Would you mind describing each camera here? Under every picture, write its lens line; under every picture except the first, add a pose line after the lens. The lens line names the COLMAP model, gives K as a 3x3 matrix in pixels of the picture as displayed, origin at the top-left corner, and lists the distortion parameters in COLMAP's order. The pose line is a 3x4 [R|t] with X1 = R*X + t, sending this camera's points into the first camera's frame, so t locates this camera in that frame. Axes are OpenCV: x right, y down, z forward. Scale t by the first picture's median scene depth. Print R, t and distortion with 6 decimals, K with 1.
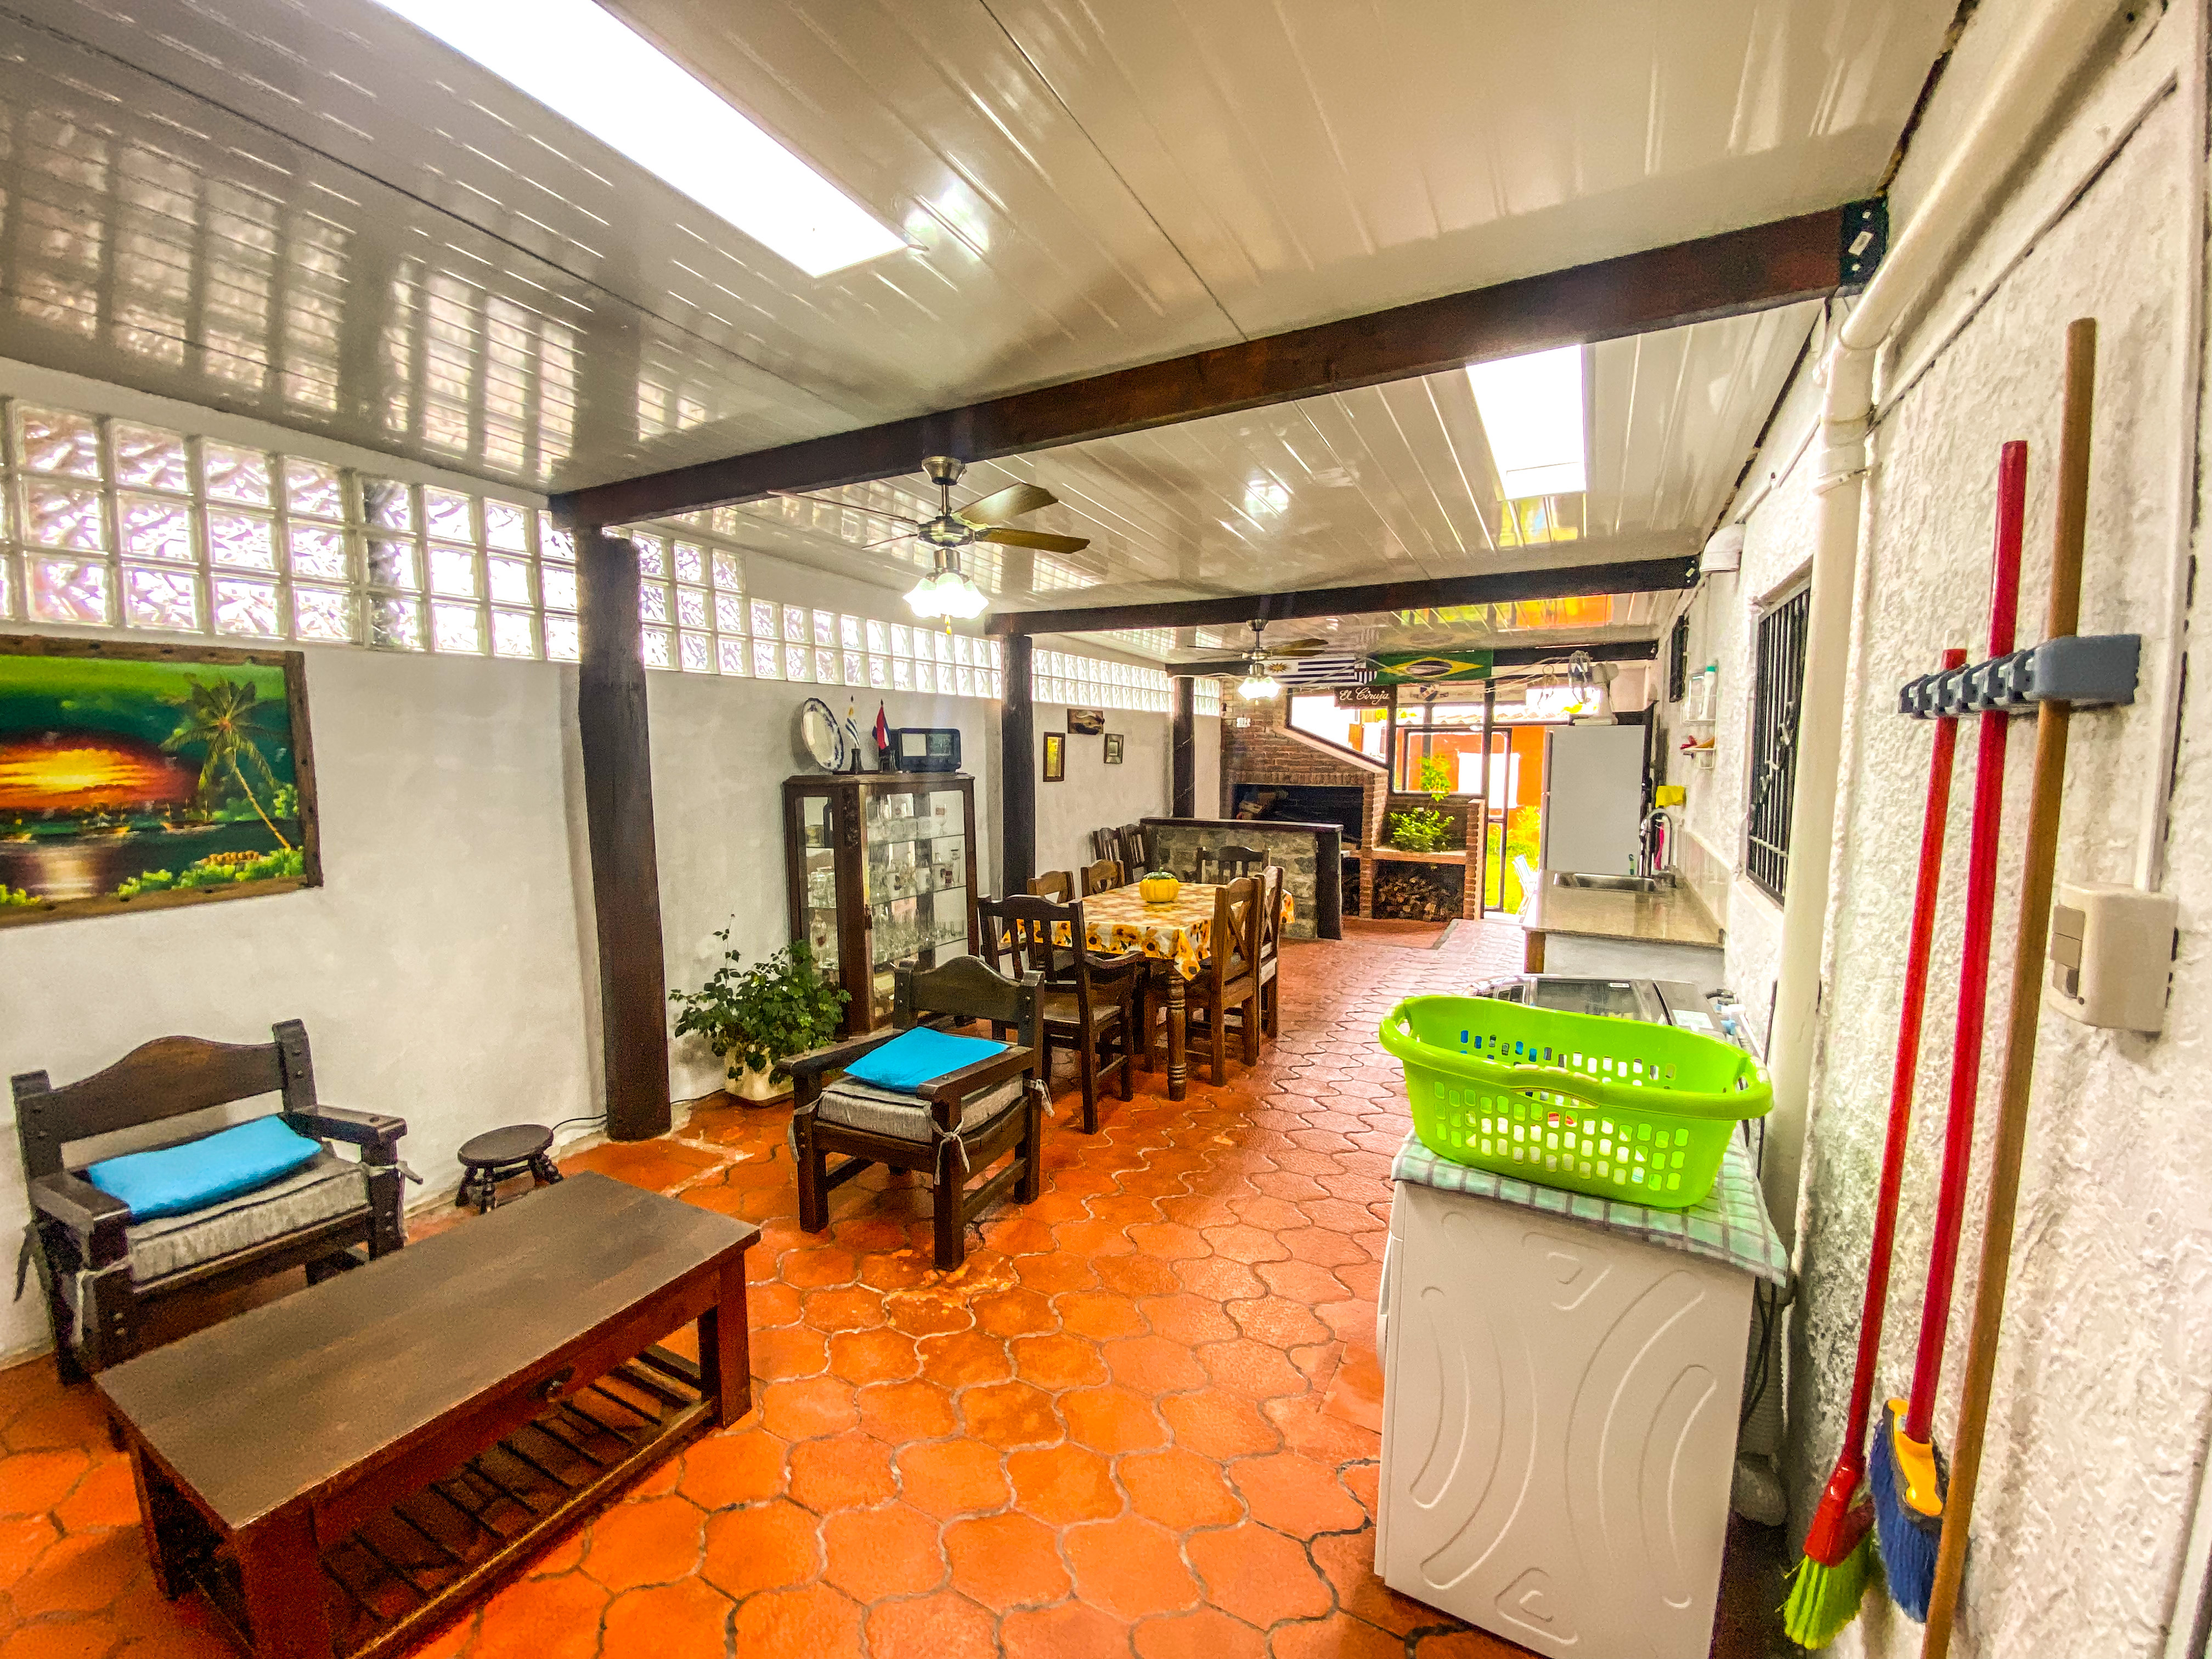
lens RADIAL K [[898.1, 0, 1089.8], [0, 898.1, 830.6], [0, 0, 1]] dist [0.010781, -0.017245]
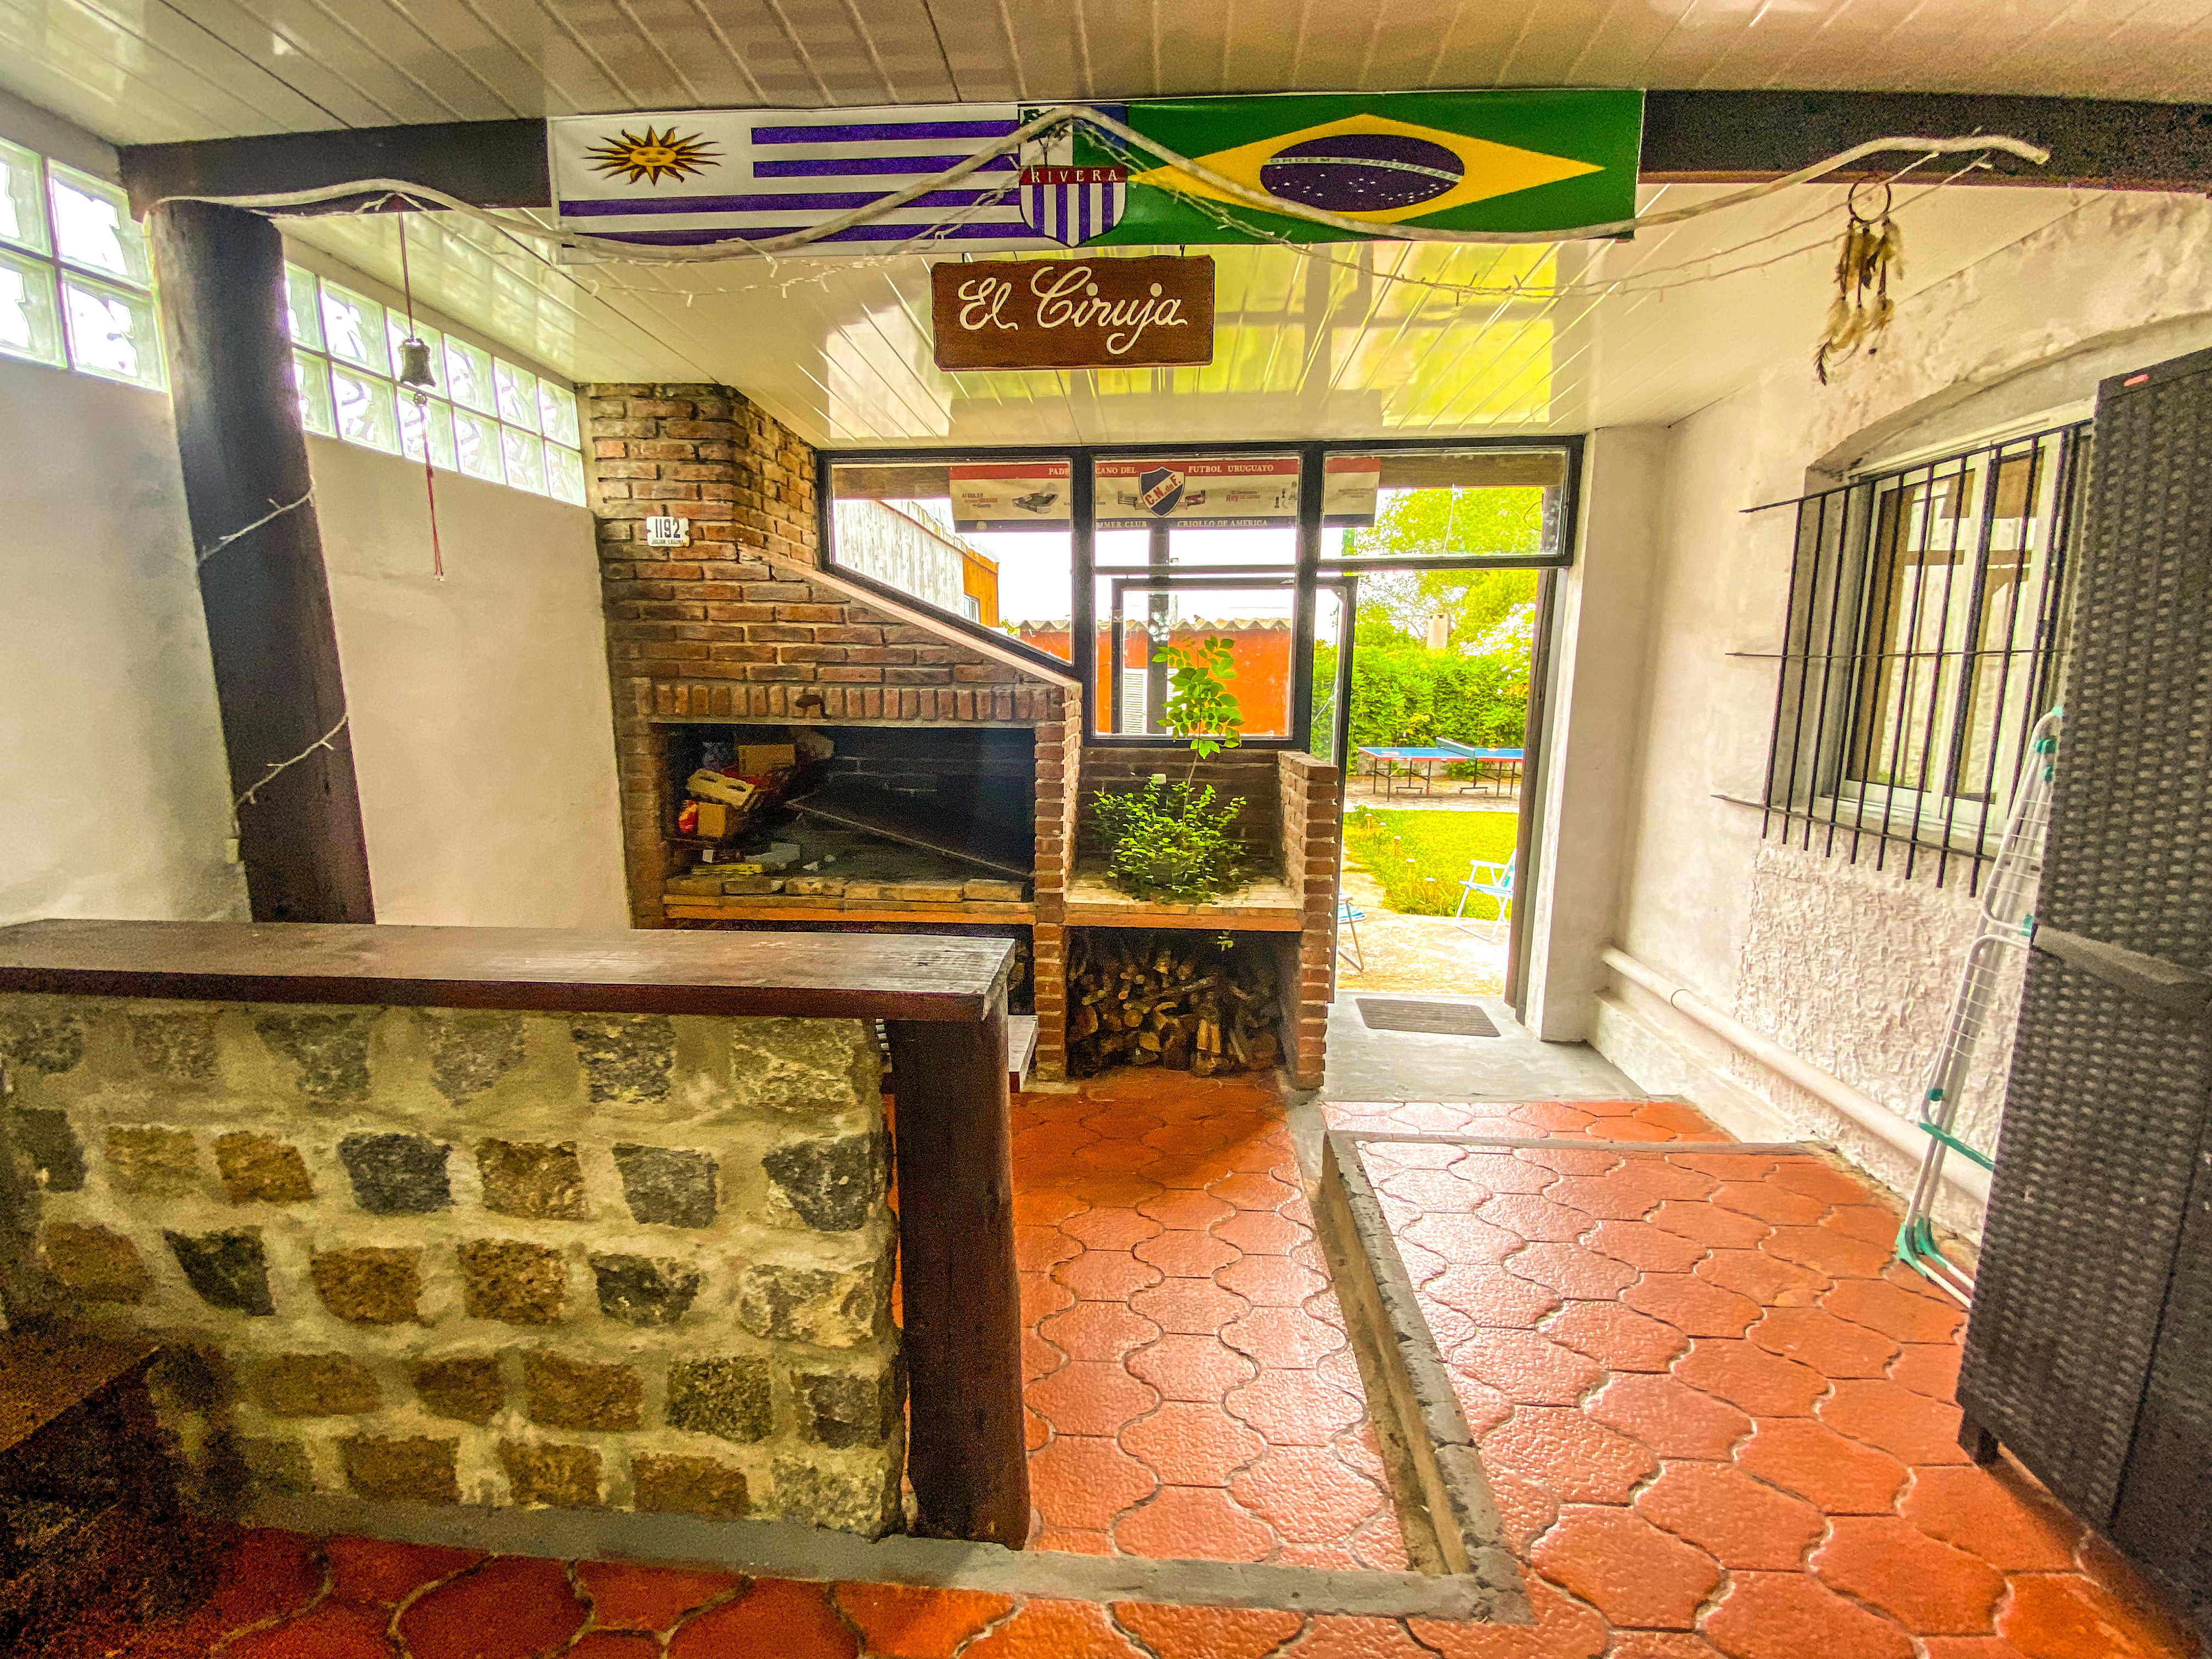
lens RADIAL K [[908.7, 0, 1106.0], [0, 908.7, 829.5], [0, 0, 1]] dist [0.001997, -0.000215]
pose [[0.906389, -0.069028, 0.416766, 0.178674], [0.033367, 0.995176, 0.092260, -0.040424], [-0.421124, -0.069717, 0.904320, 0.659807]]
